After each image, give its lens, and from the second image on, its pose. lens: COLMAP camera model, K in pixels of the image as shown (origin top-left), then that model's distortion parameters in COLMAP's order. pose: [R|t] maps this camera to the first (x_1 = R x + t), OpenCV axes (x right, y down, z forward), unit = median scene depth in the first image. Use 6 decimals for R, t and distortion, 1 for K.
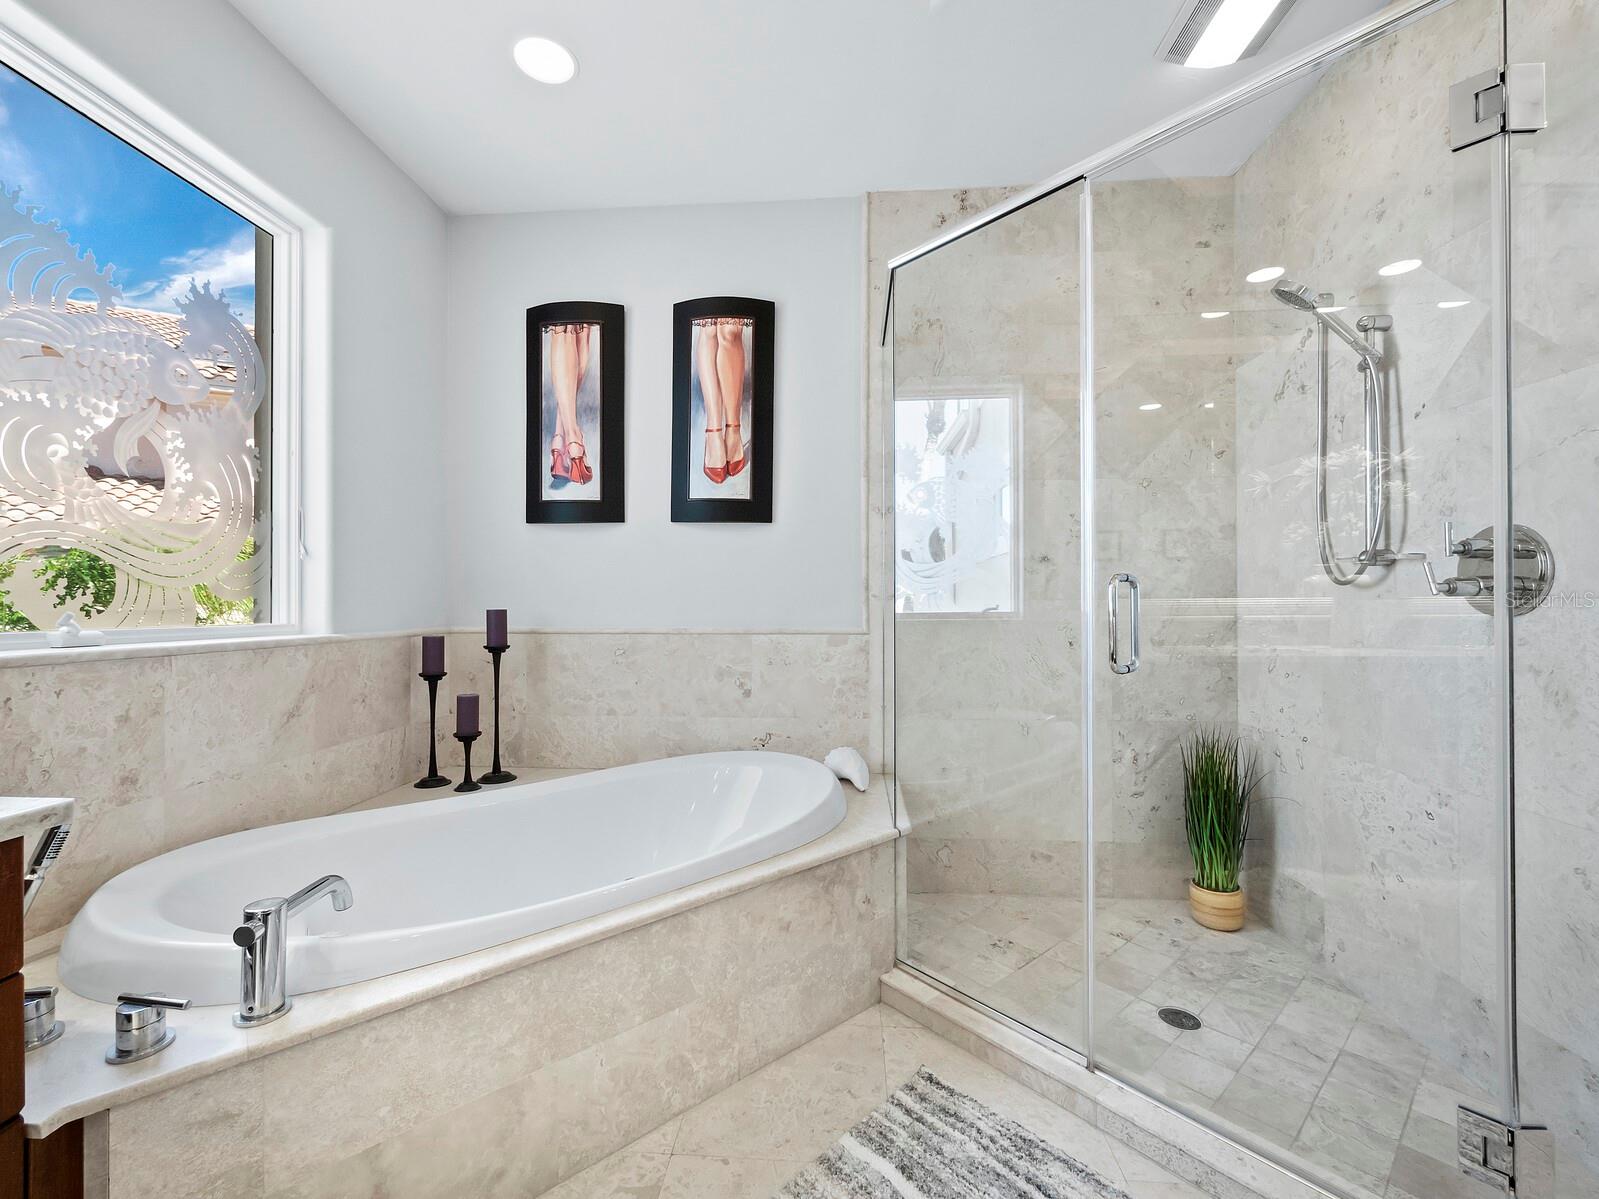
lens RADIAL K [[694.6, 0, 797.7], [0, 694.6, 603.7], [0, 0, 1]] dist [0.002078, 0.000572]
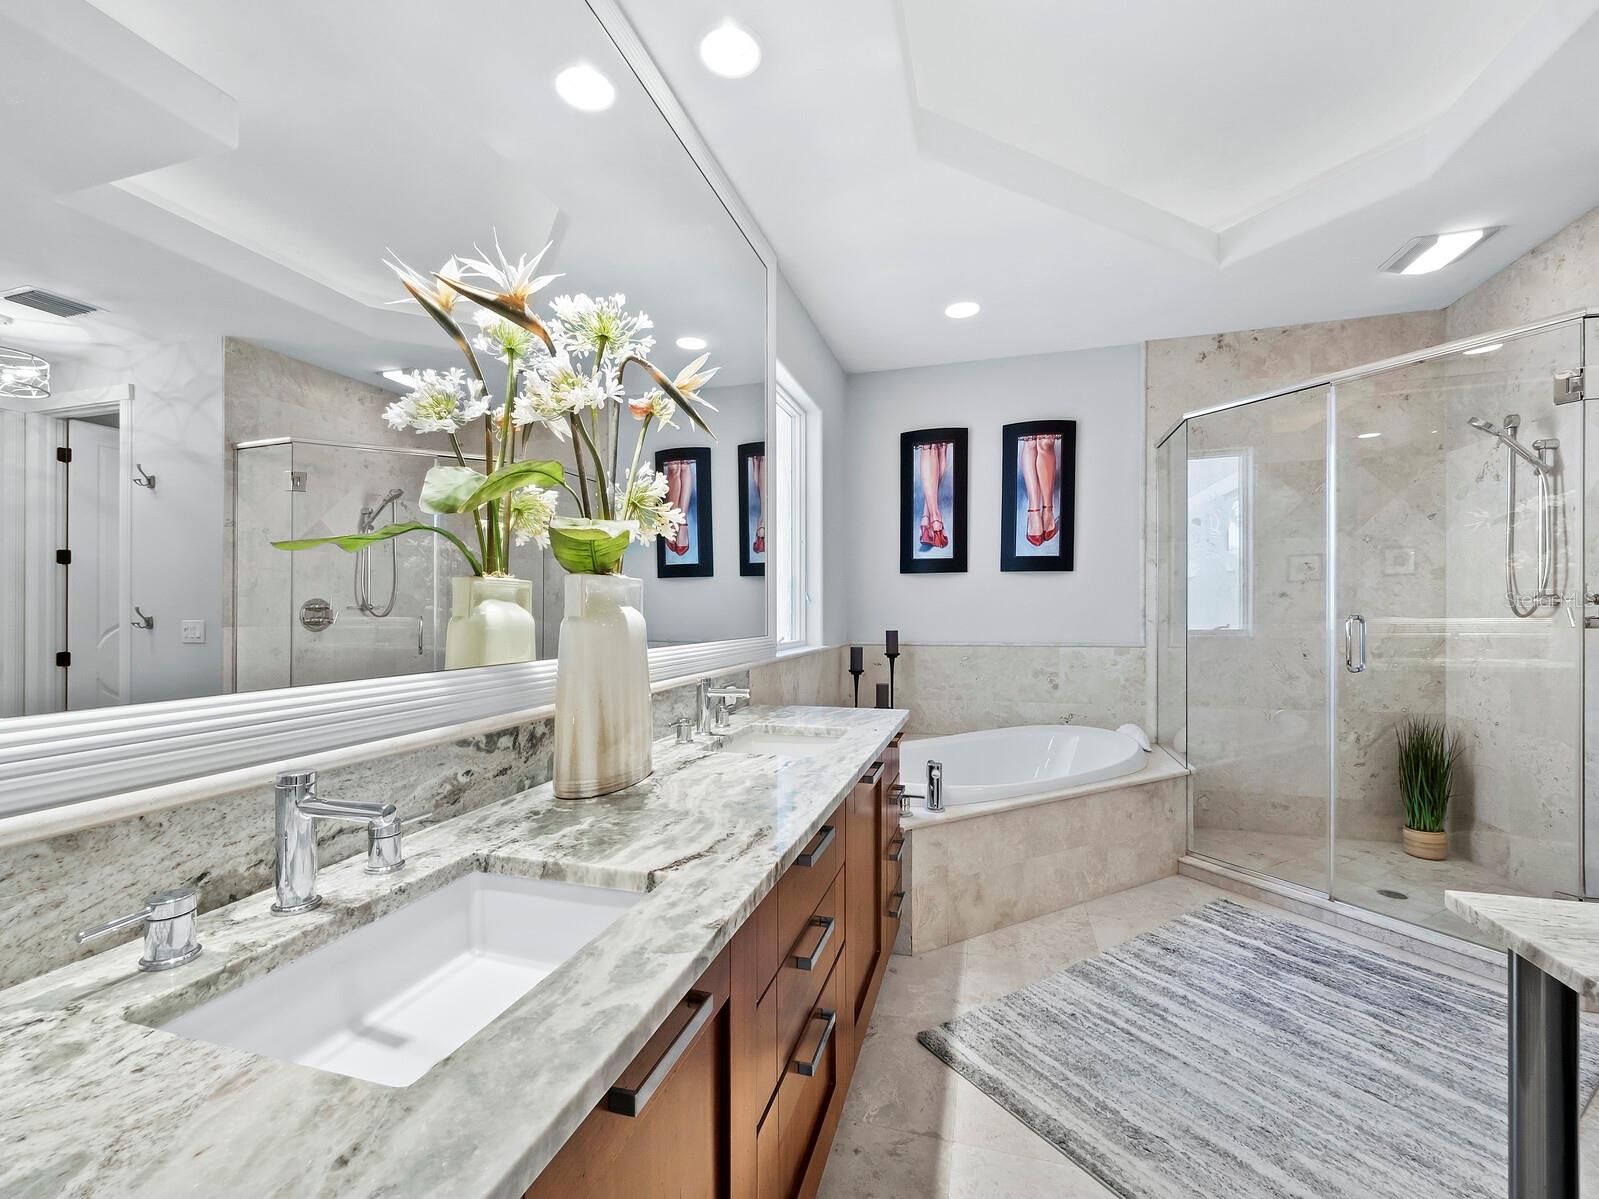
lens RADIAL K [[694.5, 0, 796.0], [0, 694.5, 622.2], [0, 0, 1]] dist [0.004368, 0.000064]
pose [[0.976943, -0.001107, -0.213495, -0.304973], [0.003967, 0.999908, 0.012966, -0.030784], [0.213461, -0.013513, 0.976858, -0.579526]]
